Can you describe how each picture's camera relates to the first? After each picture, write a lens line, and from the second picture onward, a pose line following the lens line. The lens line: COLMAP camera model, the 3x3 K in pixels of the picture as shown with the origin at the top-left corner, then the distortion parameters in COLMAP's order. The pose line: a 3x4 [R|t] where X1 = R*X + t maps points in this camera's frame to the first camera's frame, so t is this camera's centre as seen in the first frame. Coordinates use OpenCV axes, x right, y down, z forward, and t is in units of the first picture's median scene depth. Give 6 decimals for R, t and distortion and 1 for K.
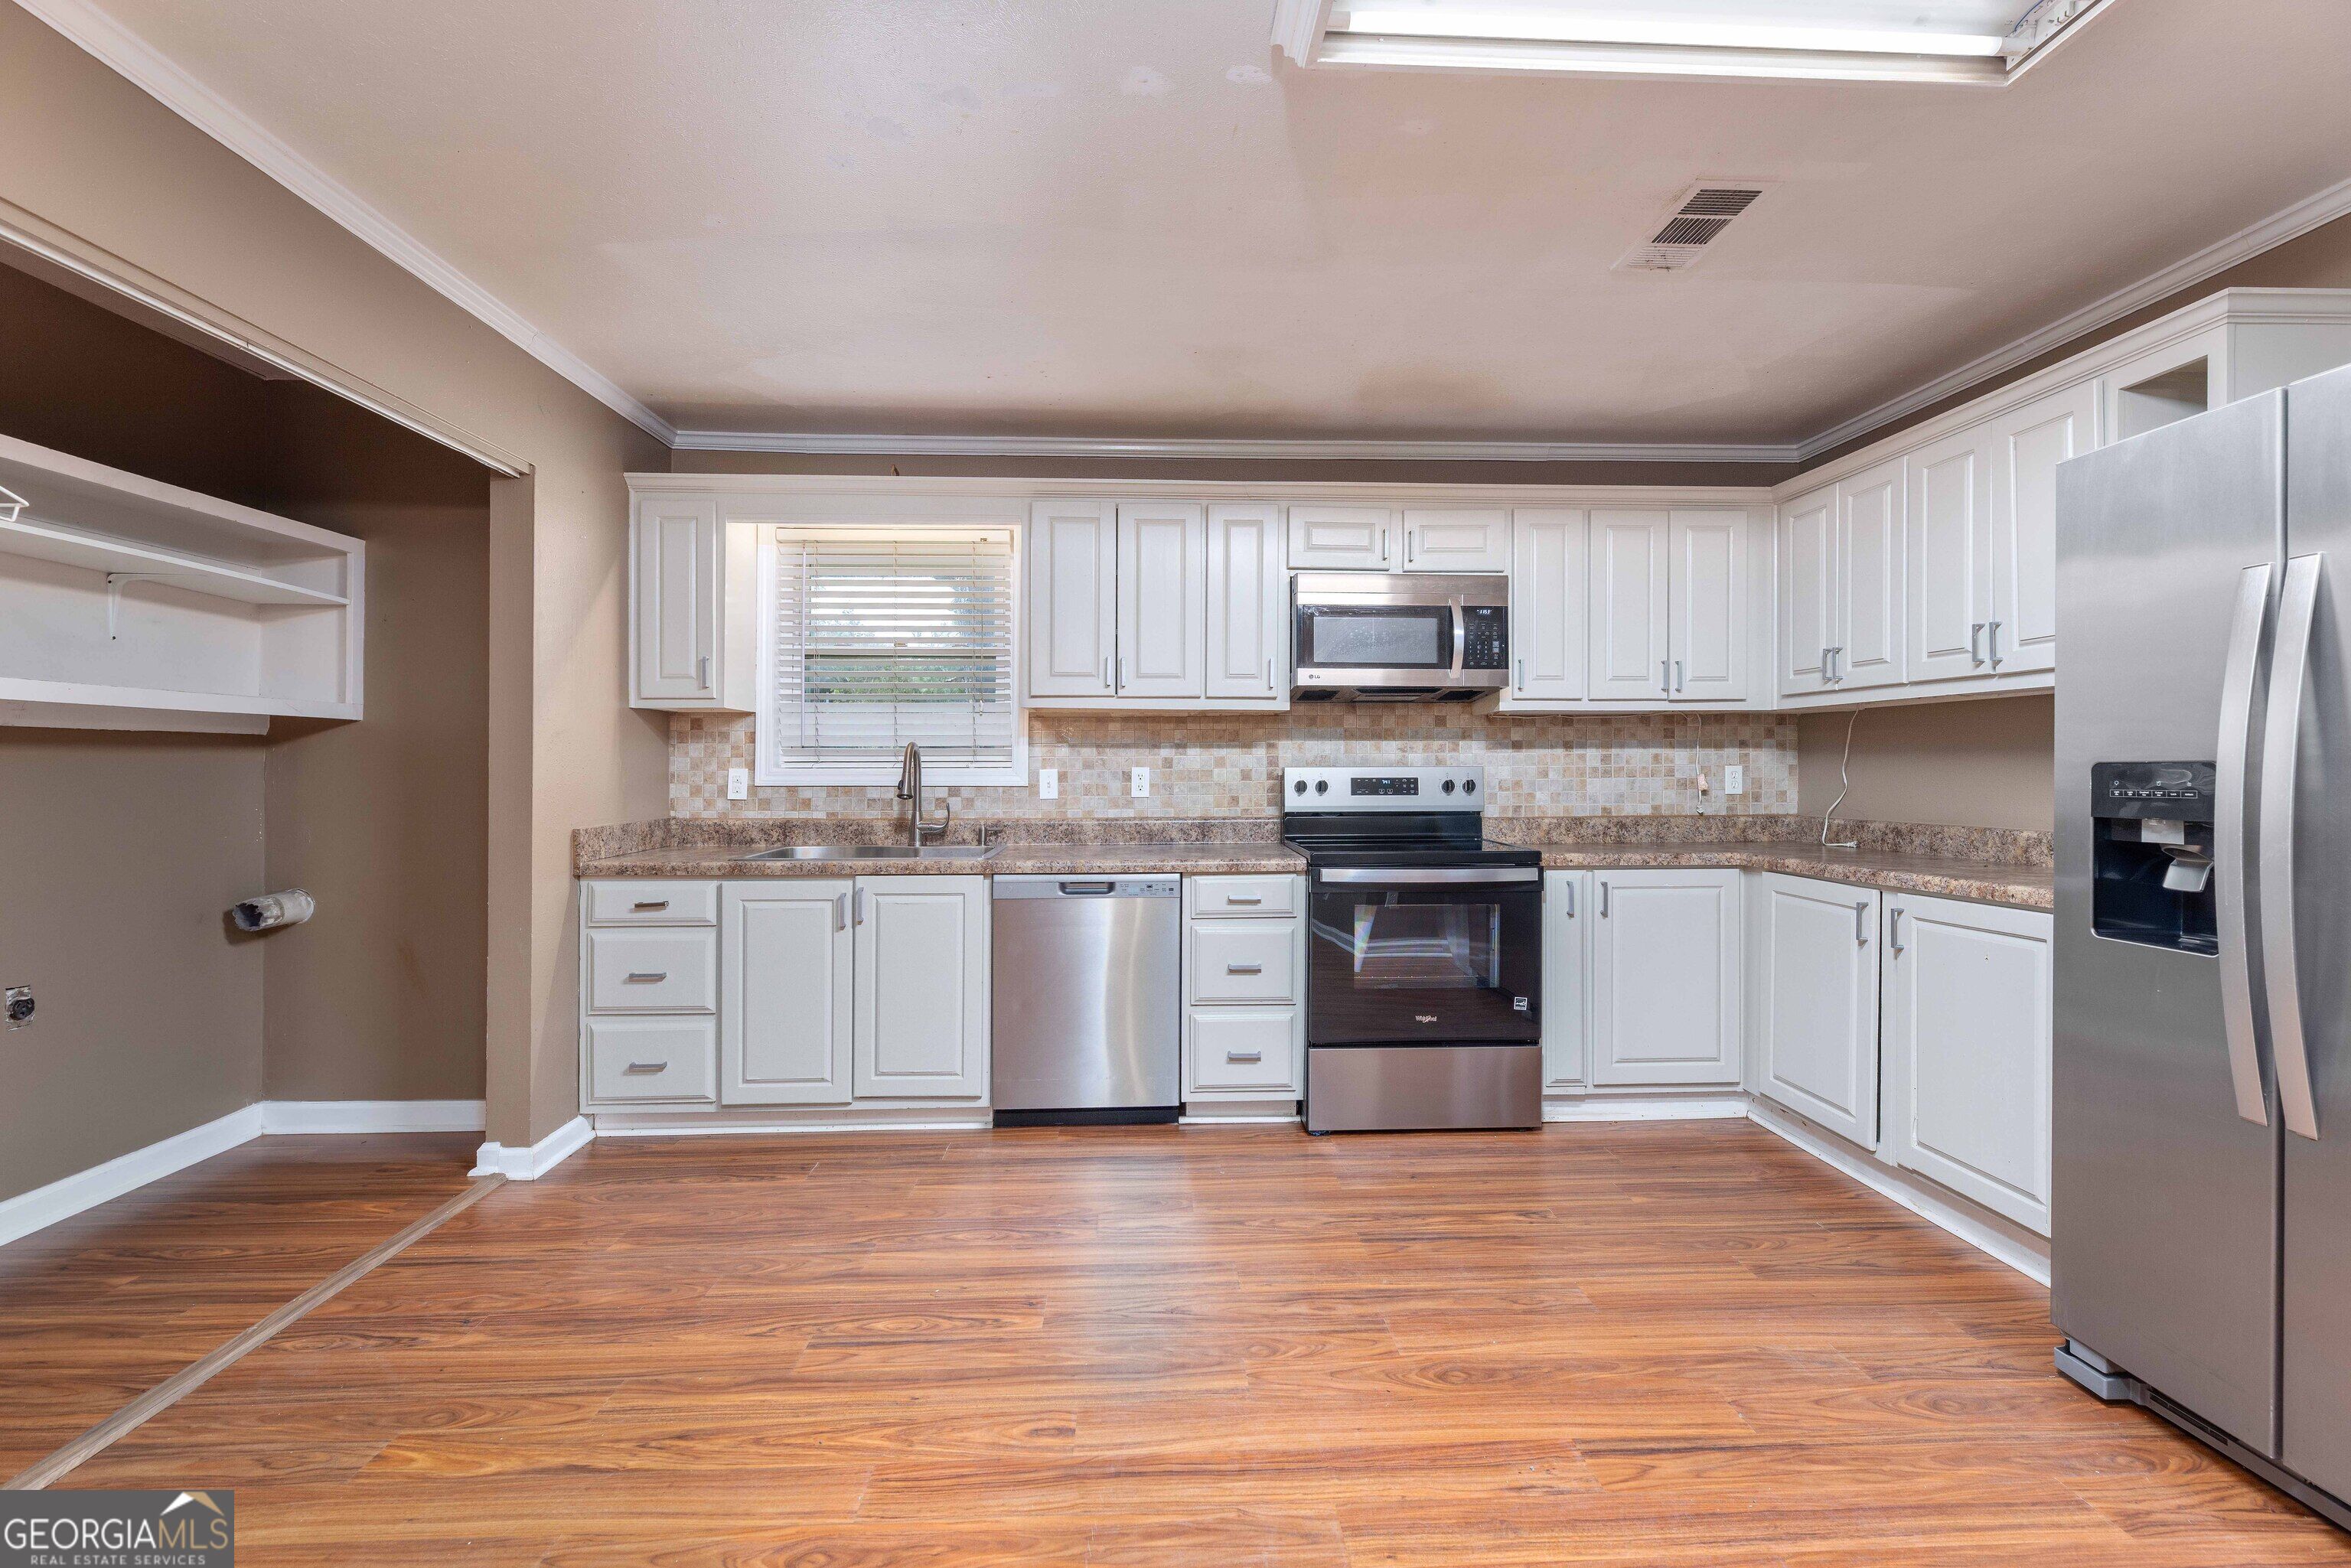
lens RADIAL K [[1003.0, 0, 1196.2], [0, 1003.0, 760.8], [0, 0, 1]] dist [-0.001121, -0.000345]
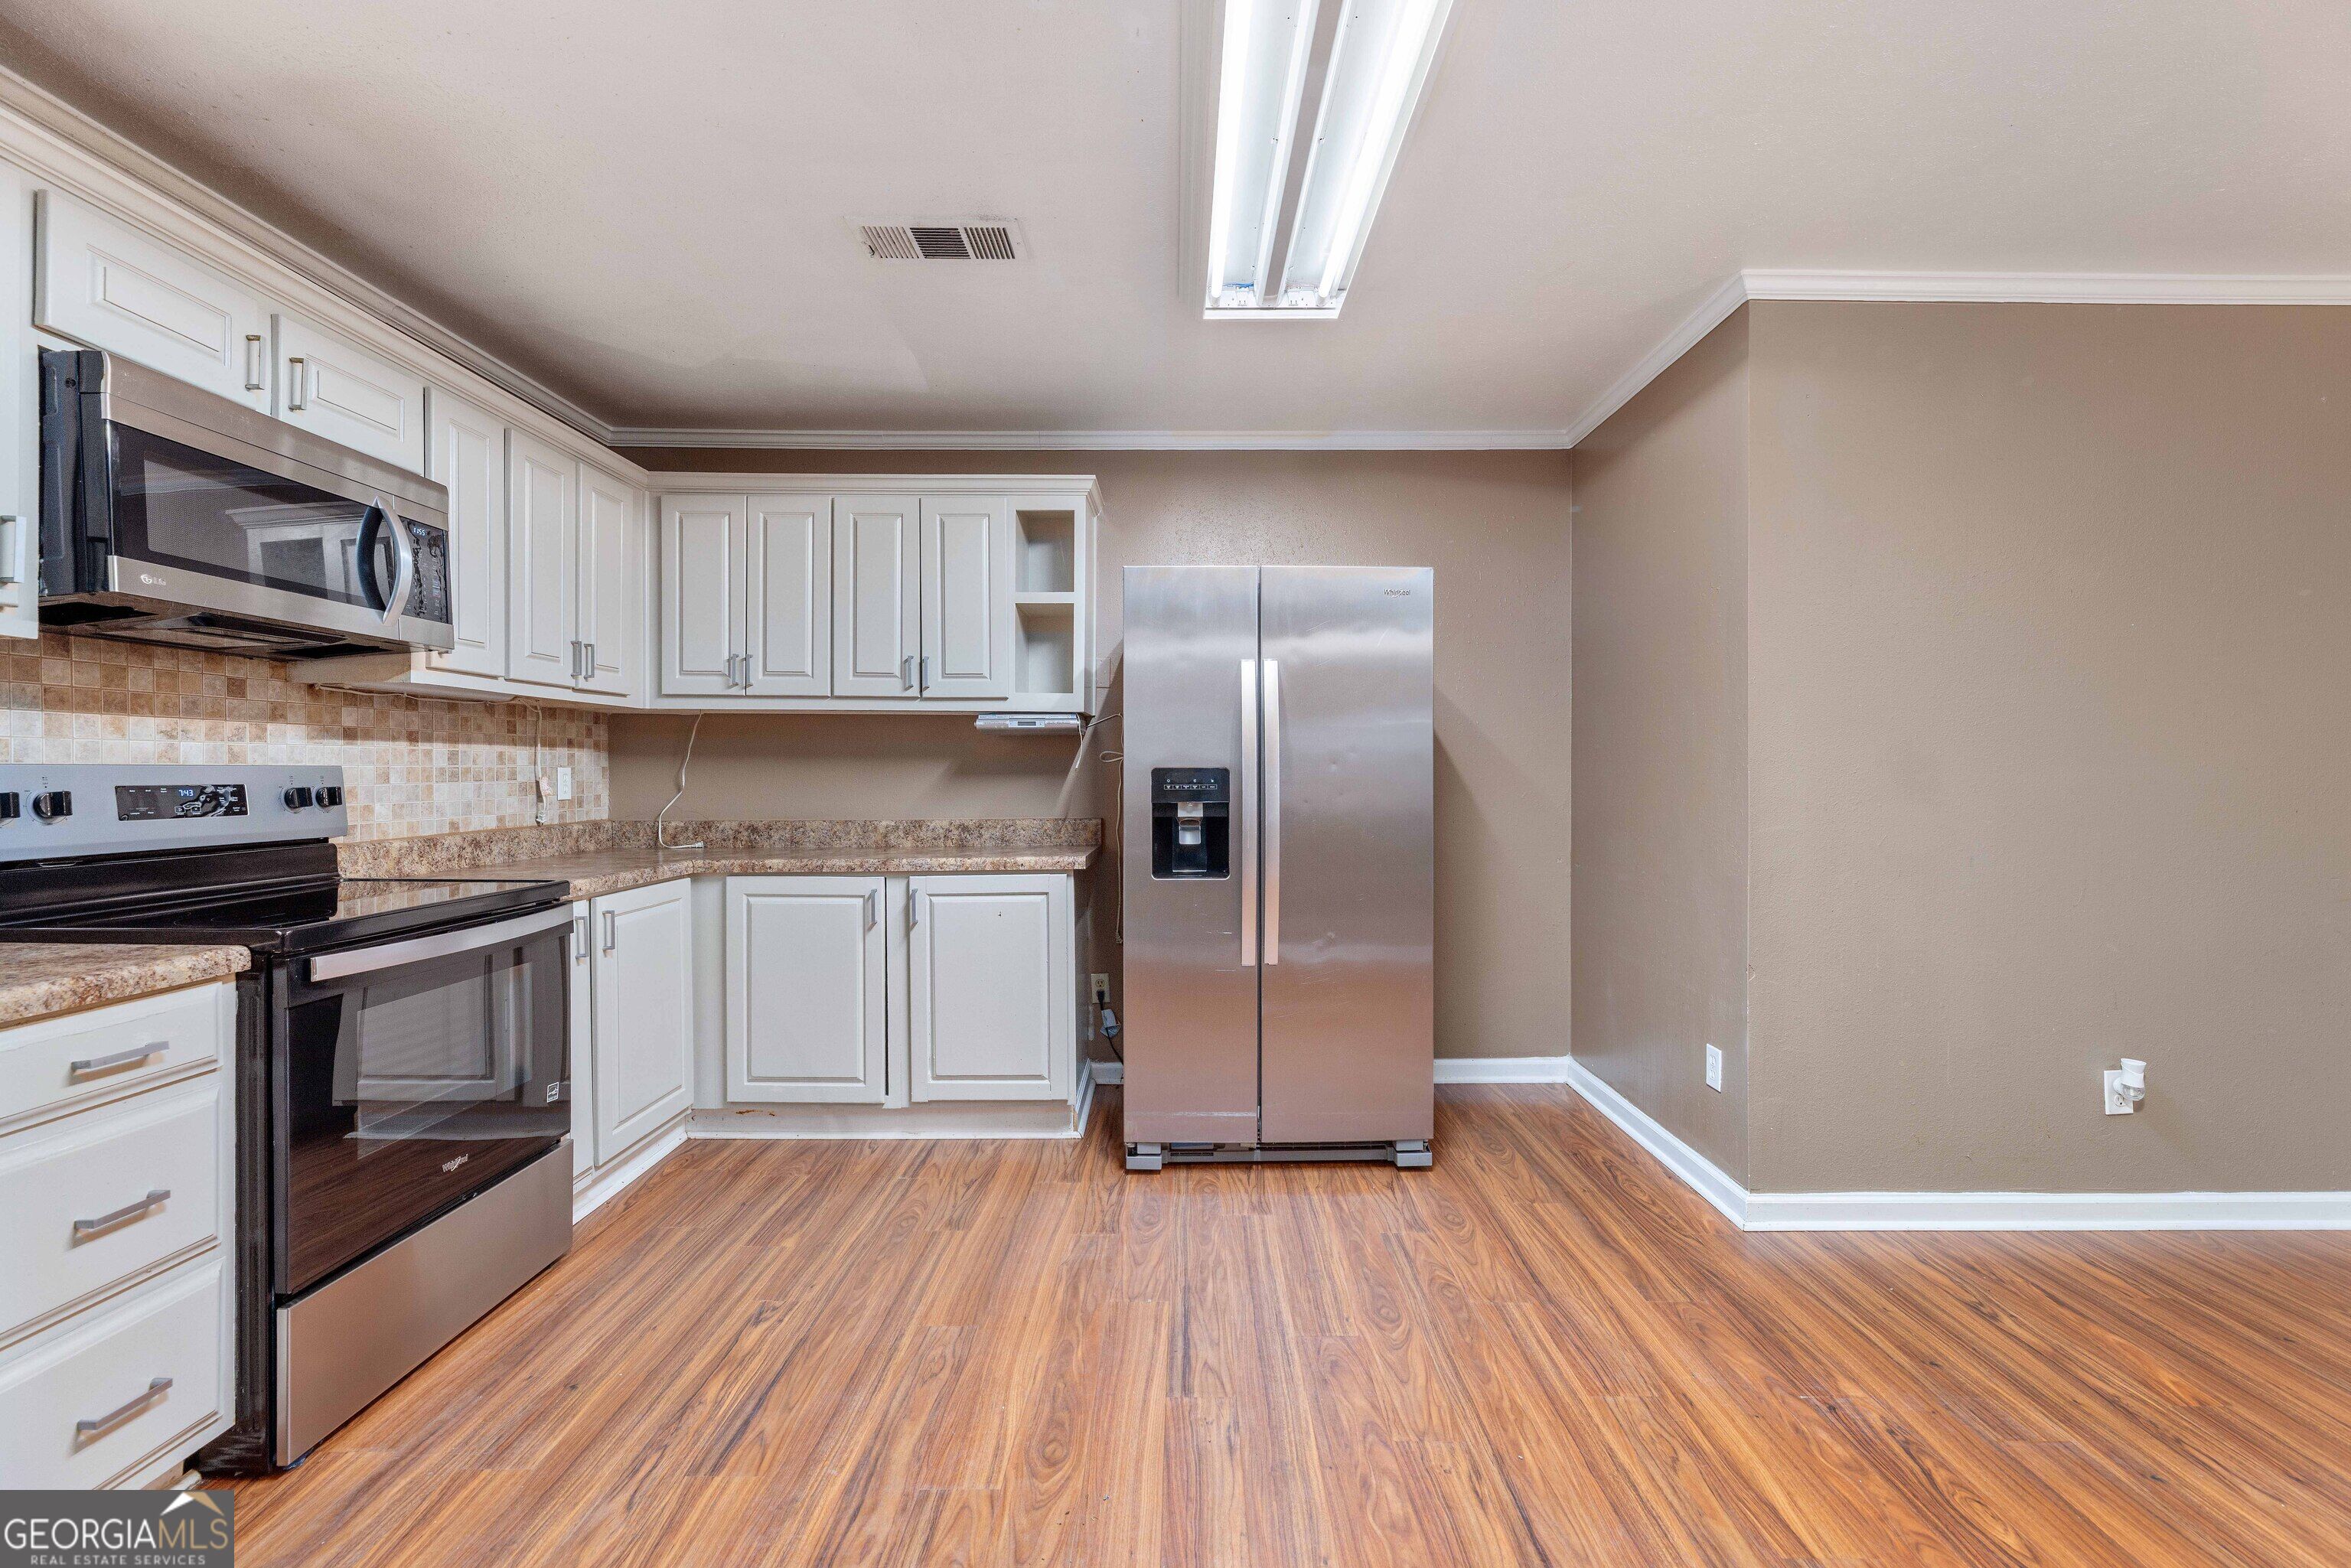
lens RADIAL K [[973.9, 0, 1189.7], [0, 973.9, 779.5], [0, 0, 1]] dist [-0.000728, -0.000498]
pose [[0.048333, -0.005519, 0.998816, -0.331131], [-0.010489, 0.999927, 0.006033, 0.005283], [-0.998776, -0.010768, 0.048272, 0.467670]]
